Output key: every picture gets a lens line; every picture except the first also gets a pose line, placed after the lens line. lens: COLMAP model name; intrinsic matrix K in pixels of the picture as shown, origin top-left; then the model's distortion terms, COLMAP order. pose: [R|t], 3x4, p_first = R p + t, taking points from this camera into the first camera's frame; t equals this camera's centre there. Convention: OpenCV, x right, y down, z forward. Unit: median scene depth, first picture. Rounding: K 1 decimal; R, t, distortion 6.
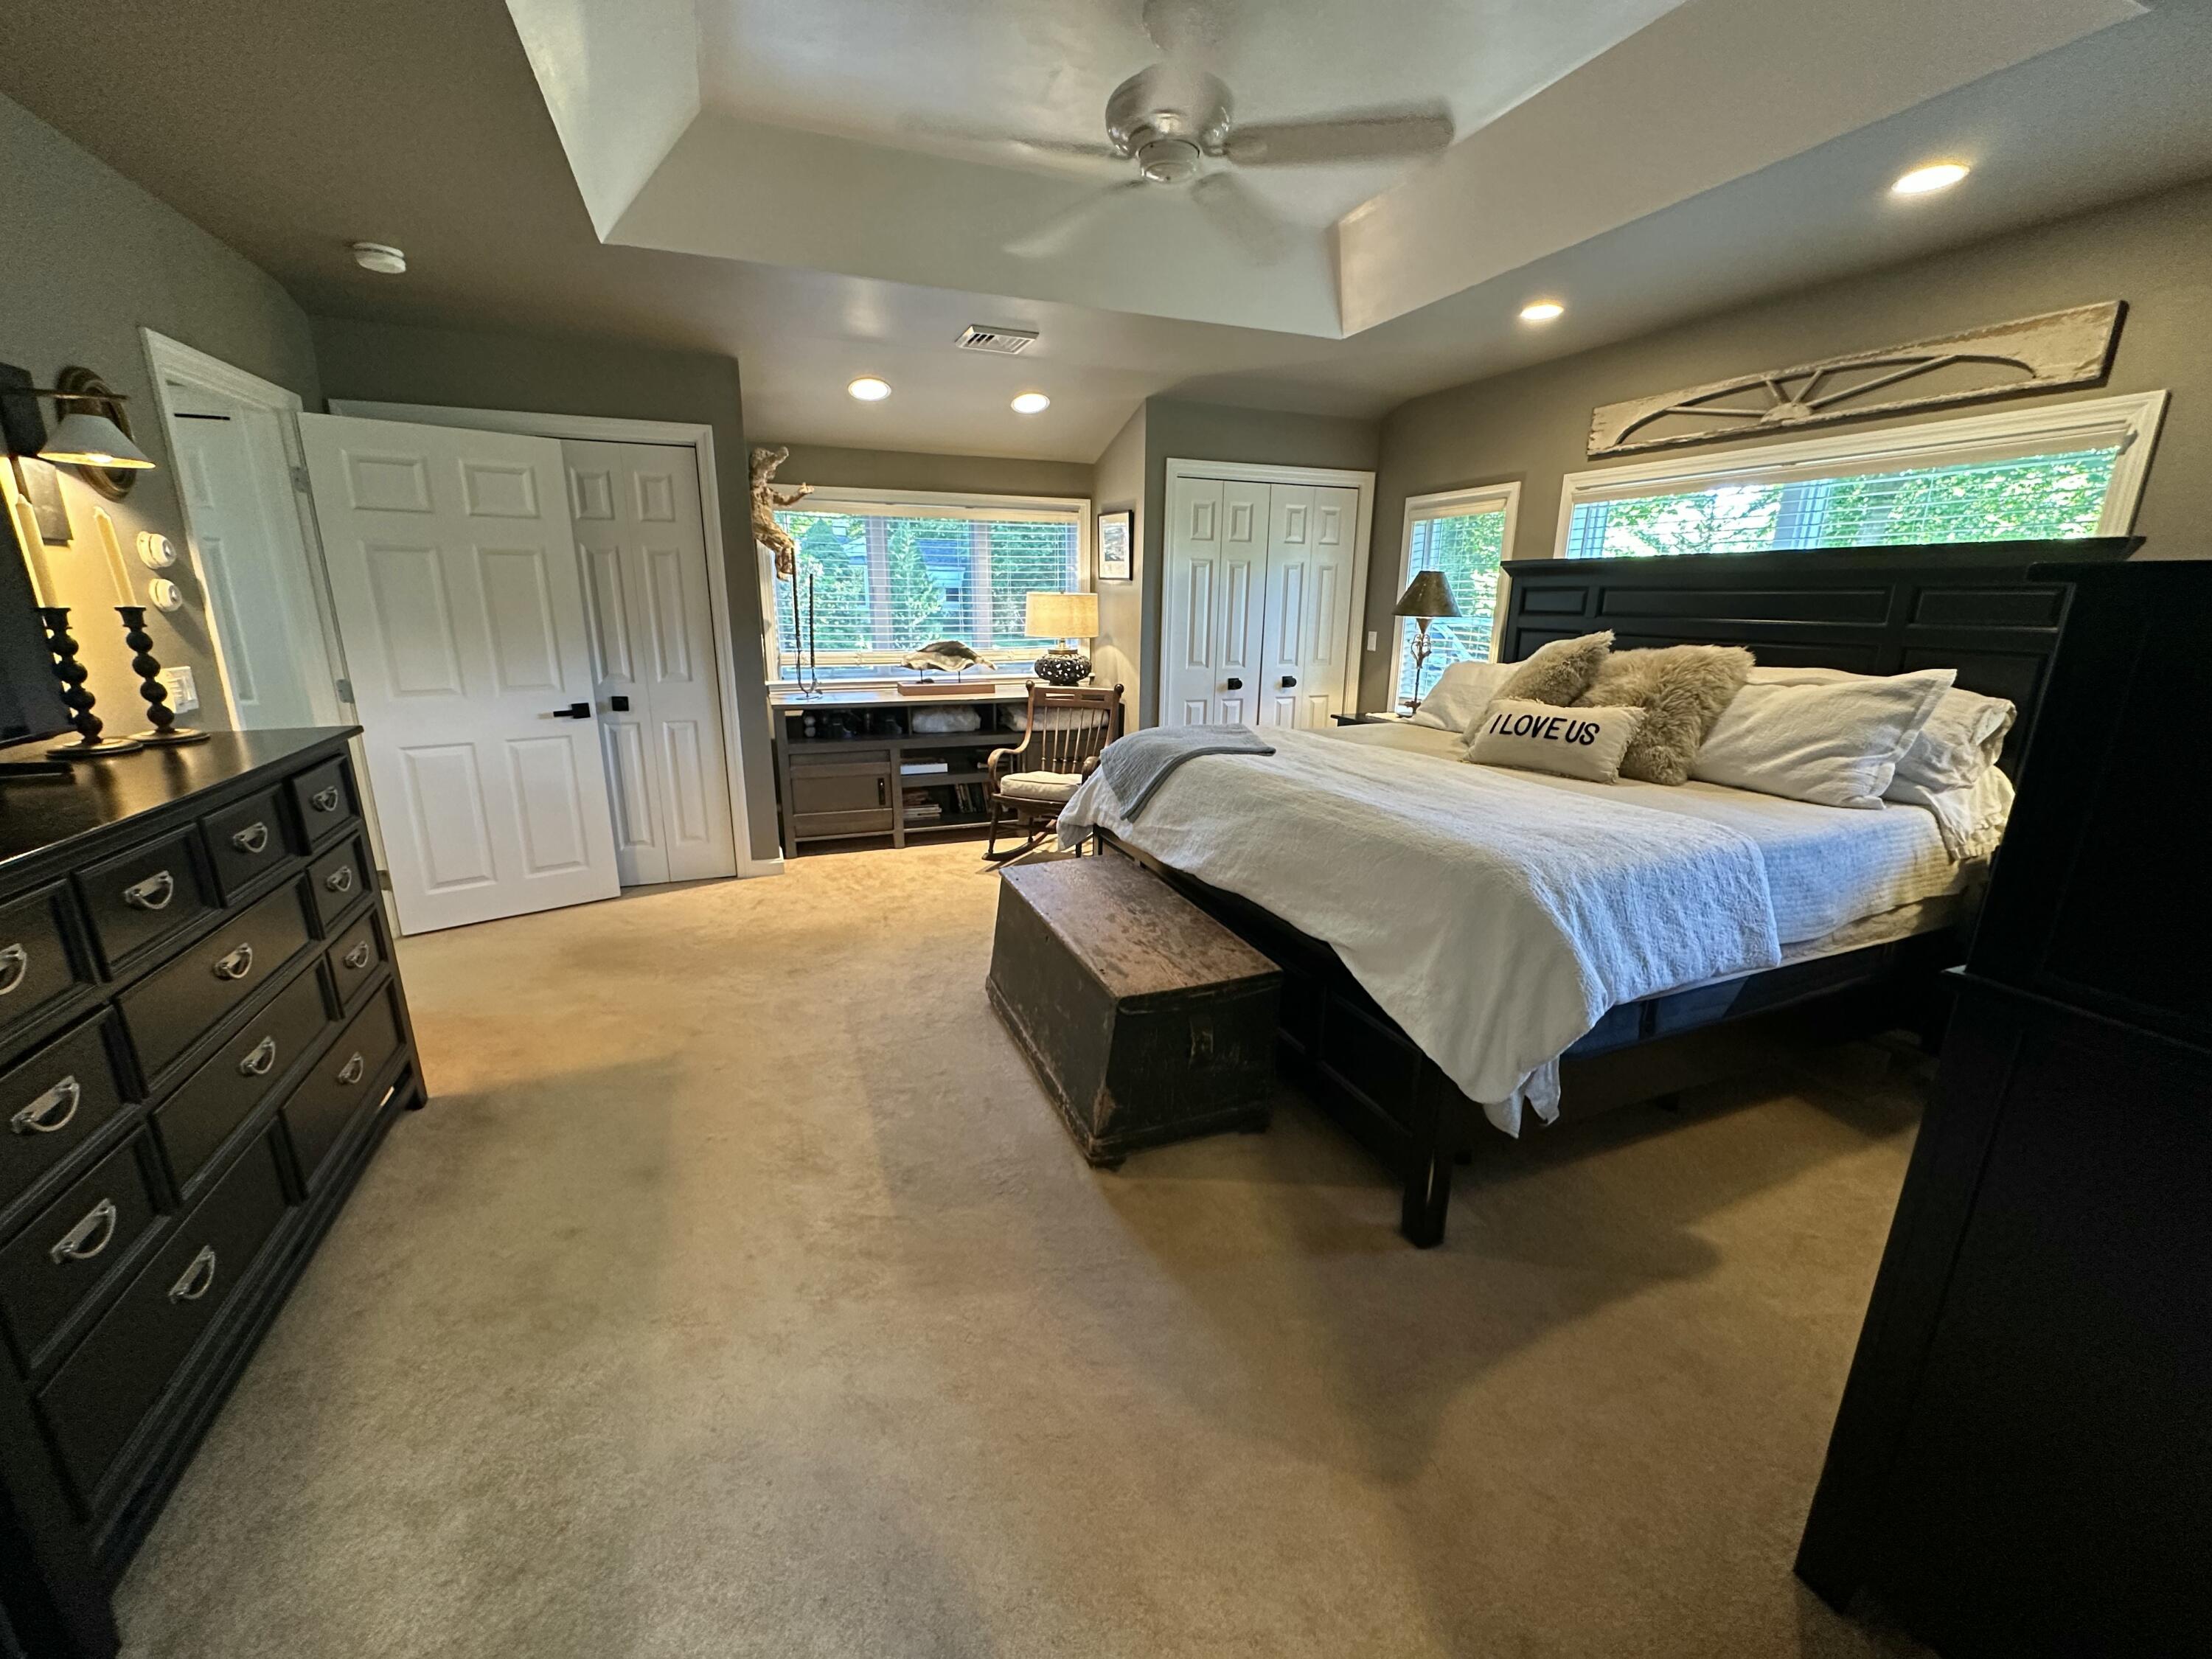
lens RADIAL K [[880.5, 0, 1101.8], [0, 880.5, 829.8], [0, 0, 1]] dist [-0.002399, 0.000219]
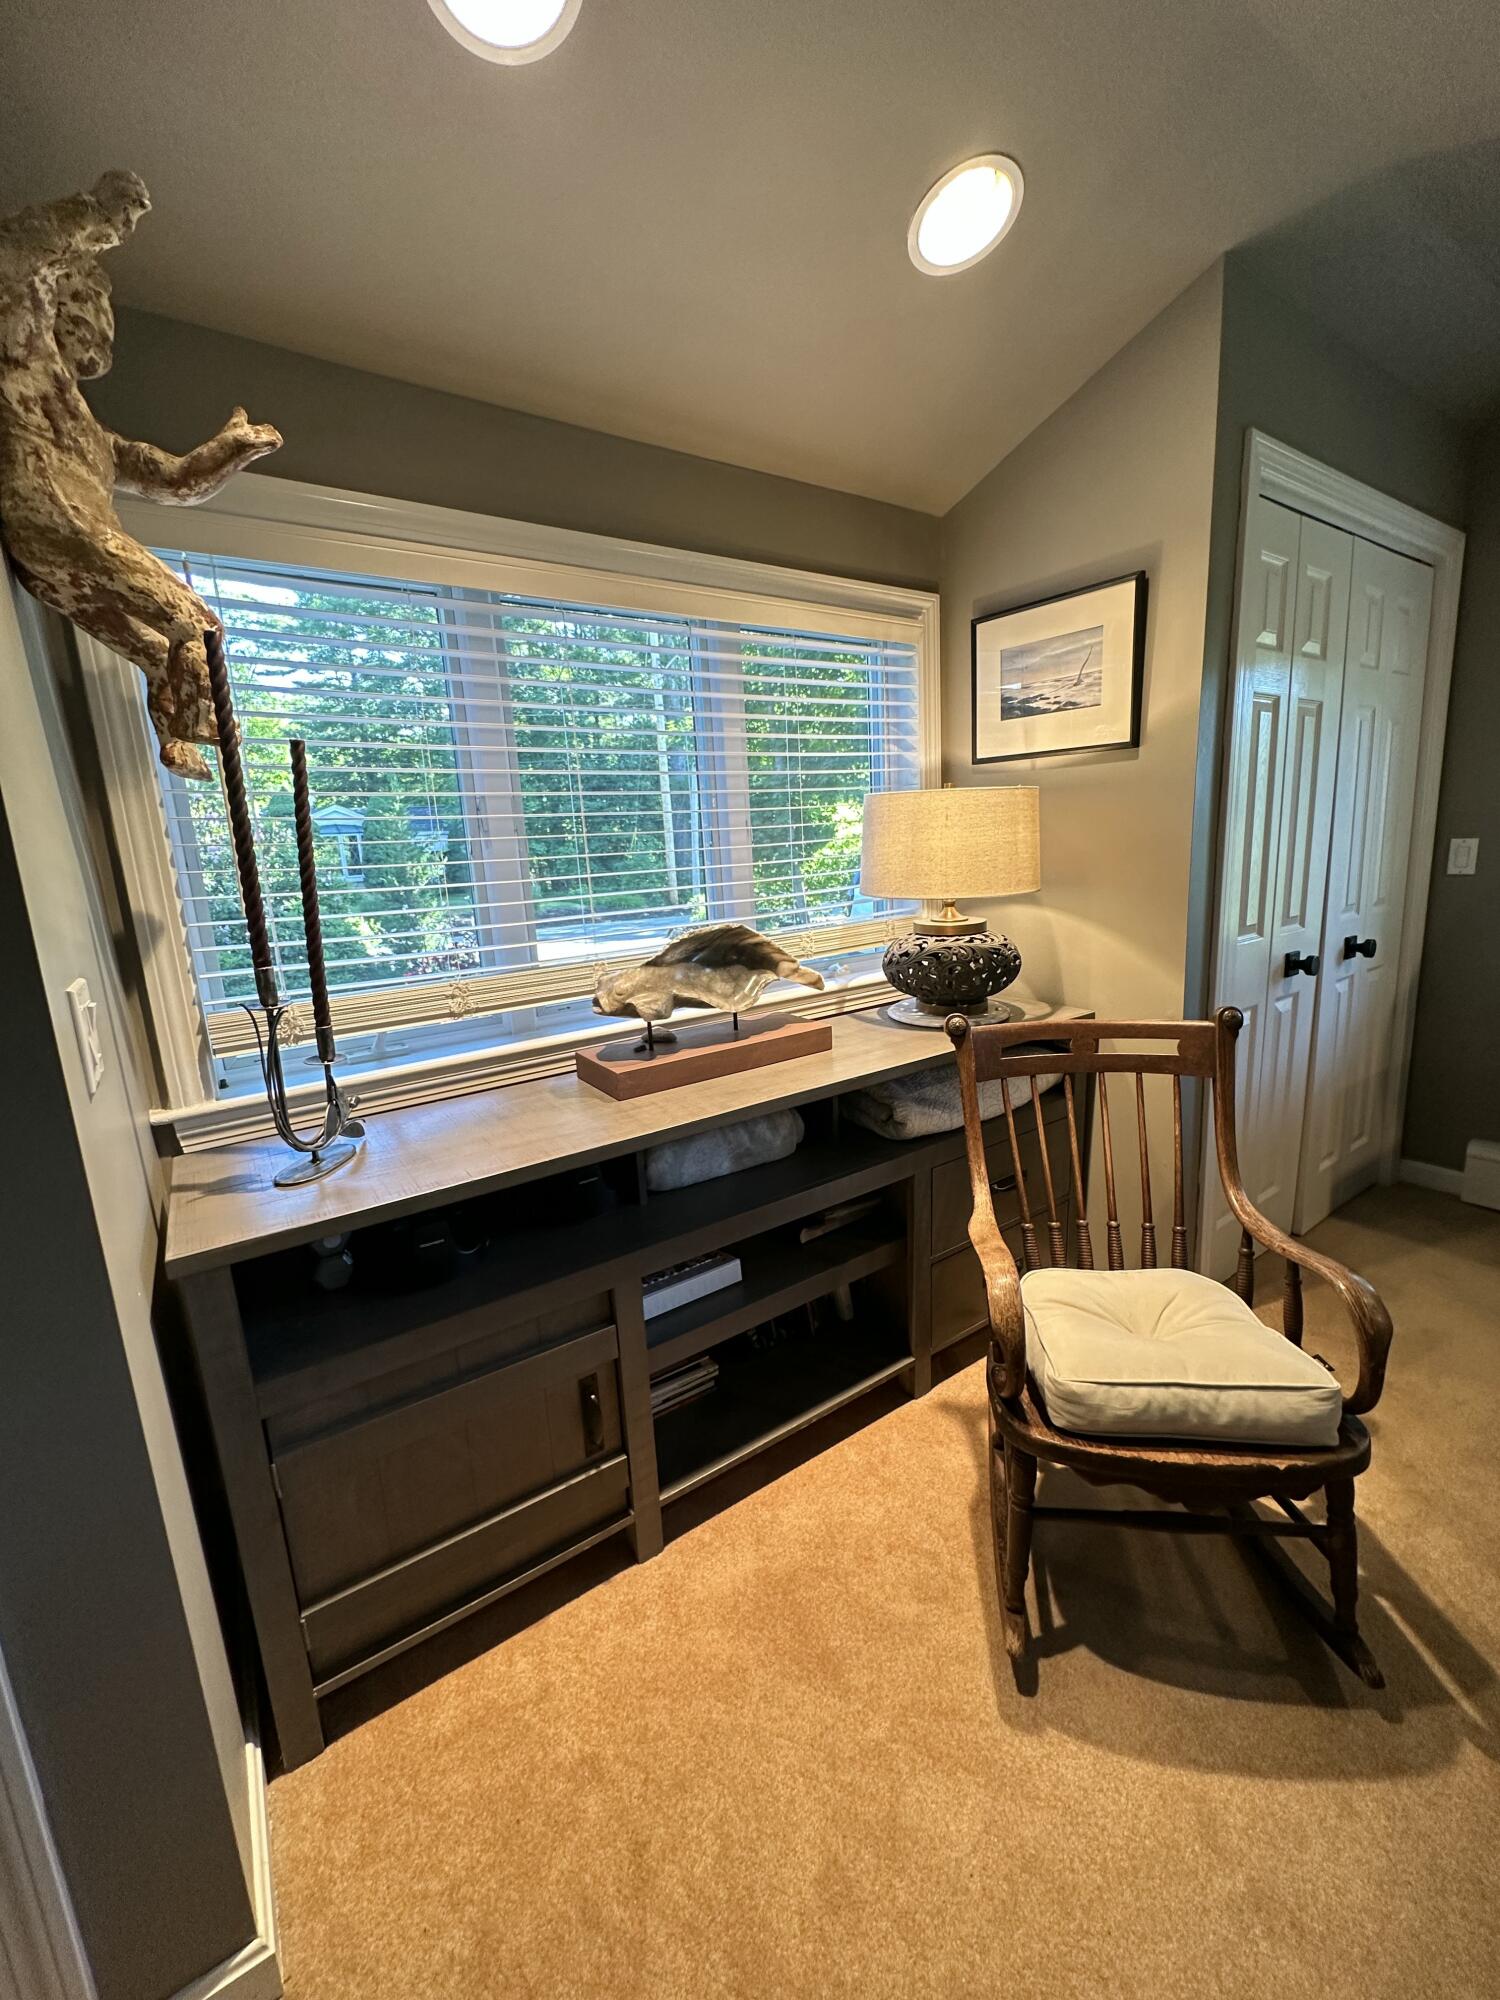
lens RADIAL K [[796.1, 0, 750.0], [0, 796.1, 996.9], [0, 0, 1]] dist [-0.002399, 0.000219]
pose [[0.974128, -0.102885, 0.201219, -0.232744], [0.117003, 0.991345, -0.059546, -0.166596], [-0.193351, 0.081549, 0.977735, 0.684480]]
